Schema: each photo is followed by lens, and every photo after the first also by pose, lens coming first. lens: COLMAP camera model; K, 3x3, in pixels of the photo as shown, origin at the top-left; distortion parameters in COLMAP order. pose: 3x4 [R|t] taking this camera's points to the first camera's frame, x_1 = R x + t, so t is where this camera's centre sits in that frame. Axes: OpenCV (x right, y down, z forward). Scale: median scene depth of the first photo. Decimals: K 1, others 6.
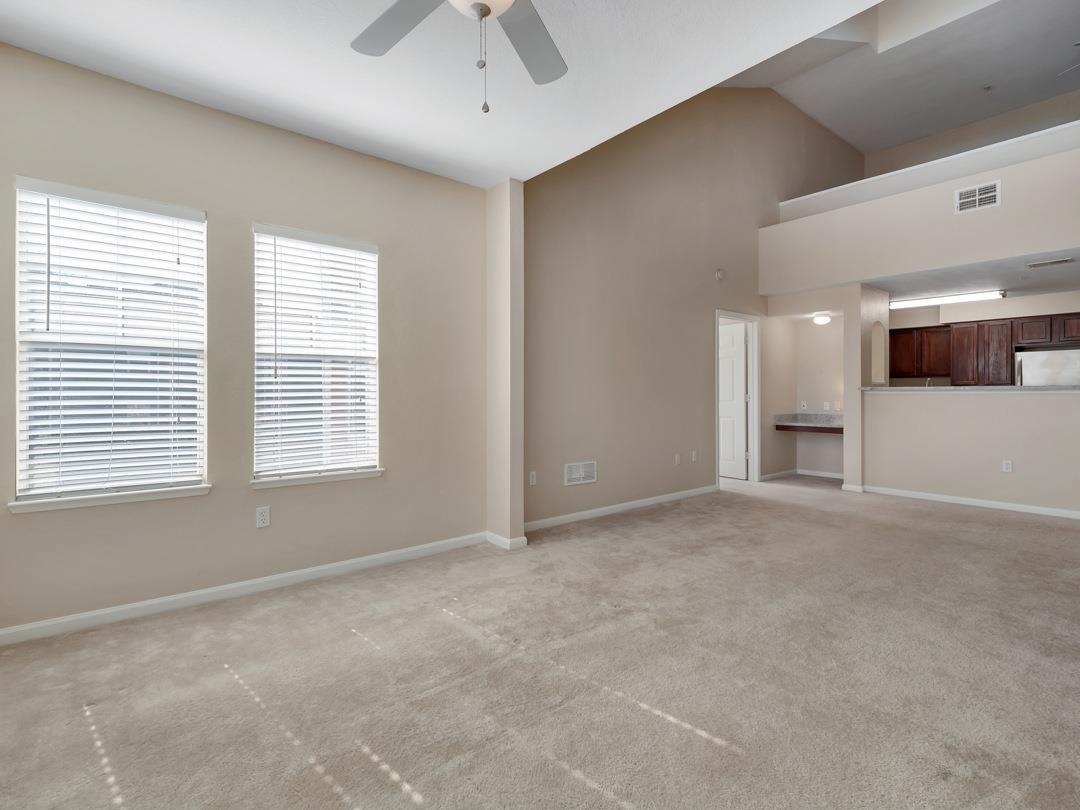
lens RADIAL K [[520.9, 0, 536.9], [0, 520.9, 398.0], [0, 0, 1]] dist [0.007372, -0.006900]
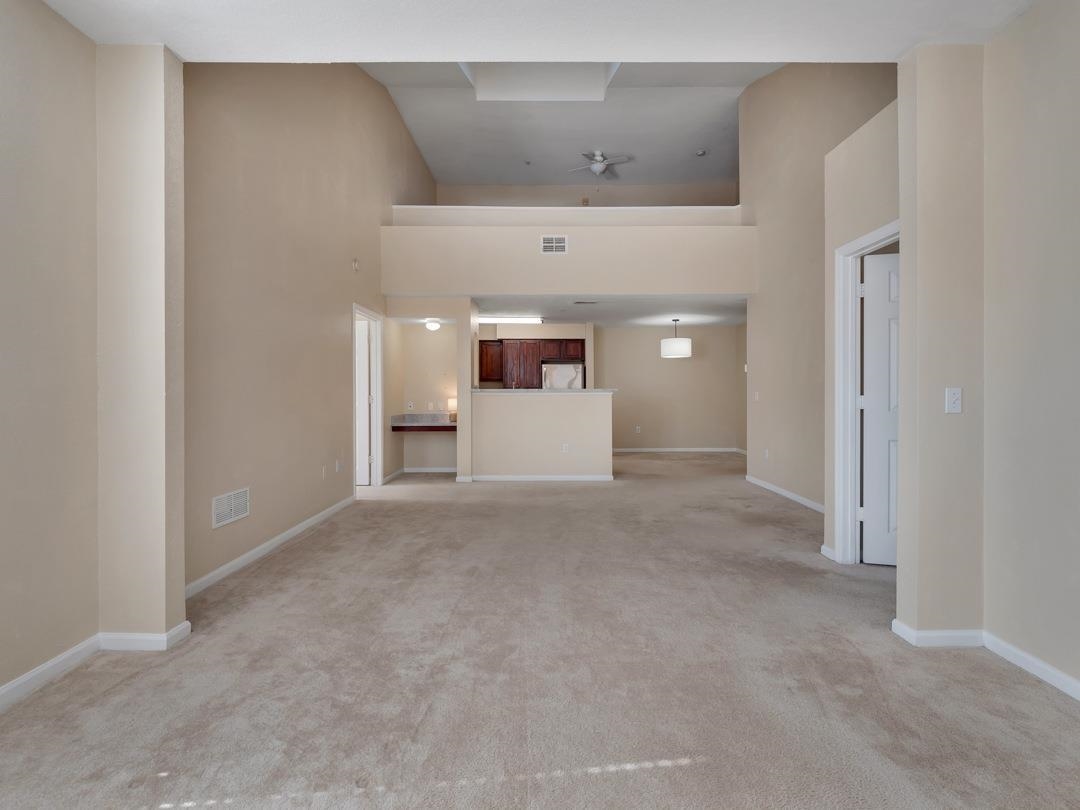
lens RADIAL K [[520.9, 0, 543.6], [0, 520.9, 395.3], [0, 0, 1]] dist [0.007372, -0.006900]
pose [[0.635732, -0.002173, 0.771907, -0.168613], [0.007594, 0.999965, -0.003439, -0.002666], [-0.771872, 0.008049, 0.635726, 0.180916]]
